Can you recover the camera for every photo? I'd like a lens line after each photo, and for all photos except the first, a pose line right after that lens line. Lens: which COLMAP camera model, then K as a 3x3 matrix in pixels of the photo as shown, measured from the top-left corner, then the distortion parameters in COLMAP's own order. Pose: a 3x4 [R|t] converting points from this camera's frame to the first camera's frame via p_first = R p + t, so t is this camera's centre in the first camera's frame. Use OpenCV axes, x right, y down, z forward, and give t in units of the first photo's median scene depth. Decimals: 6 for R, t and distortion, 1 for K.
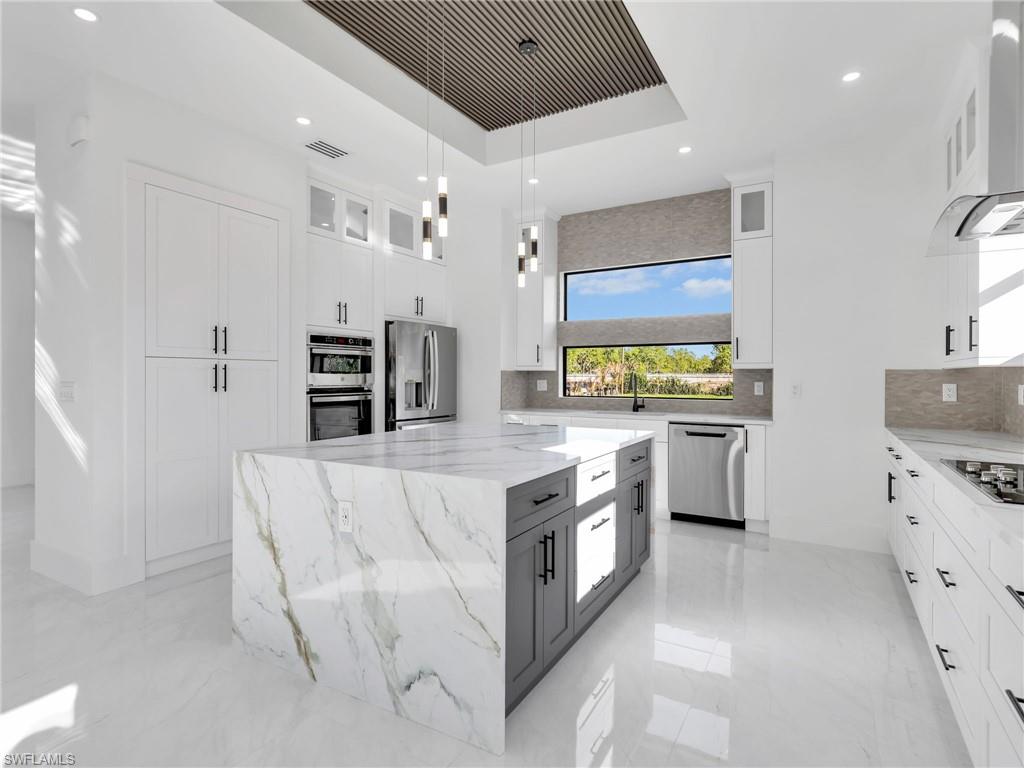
lens RADIAL K [[540.0, 0, 515.0], [0, 540.0, 379.3], [0, 0, 1]] dist [-0.000261, 0.001279]
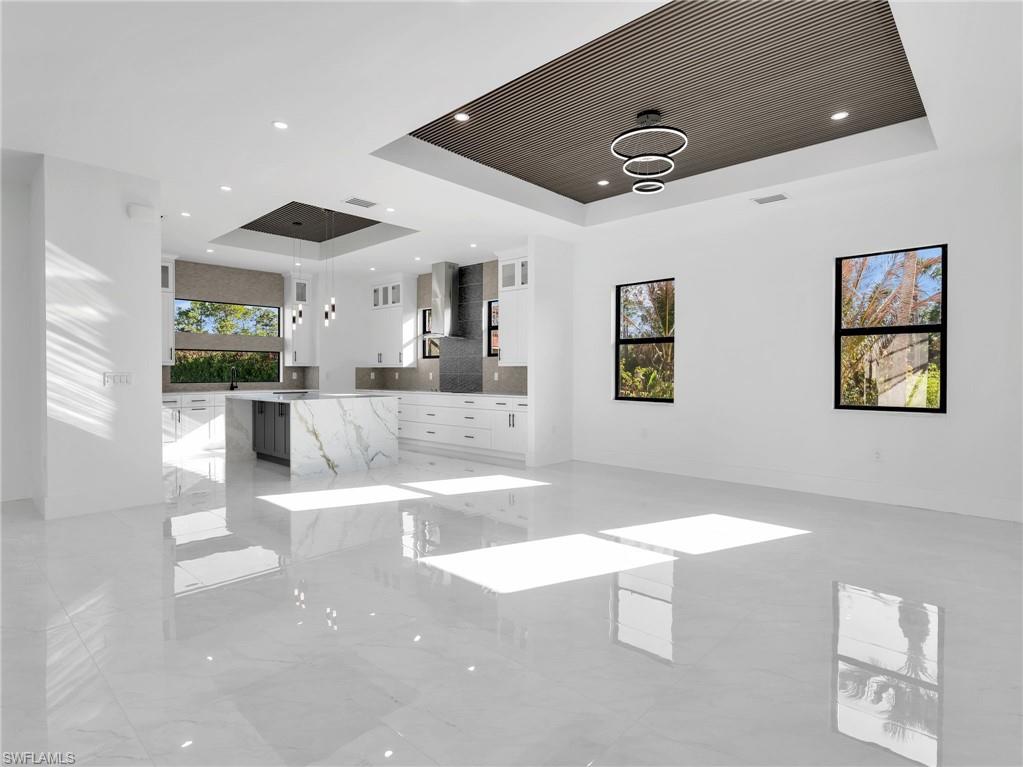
lens RADIAL K [[539.5, 0, 514.5], [0, 539.5, 378.8], [0, 0, 1]] dist [-0.000261, 0.001279]
pose [[0.215196, -0.014865, 0.976458, -1.606411], [0.002159, 0.999889, 0.014746, 0.001000], [-0.976568, -0.001065, 0.215205, -0.303083]]
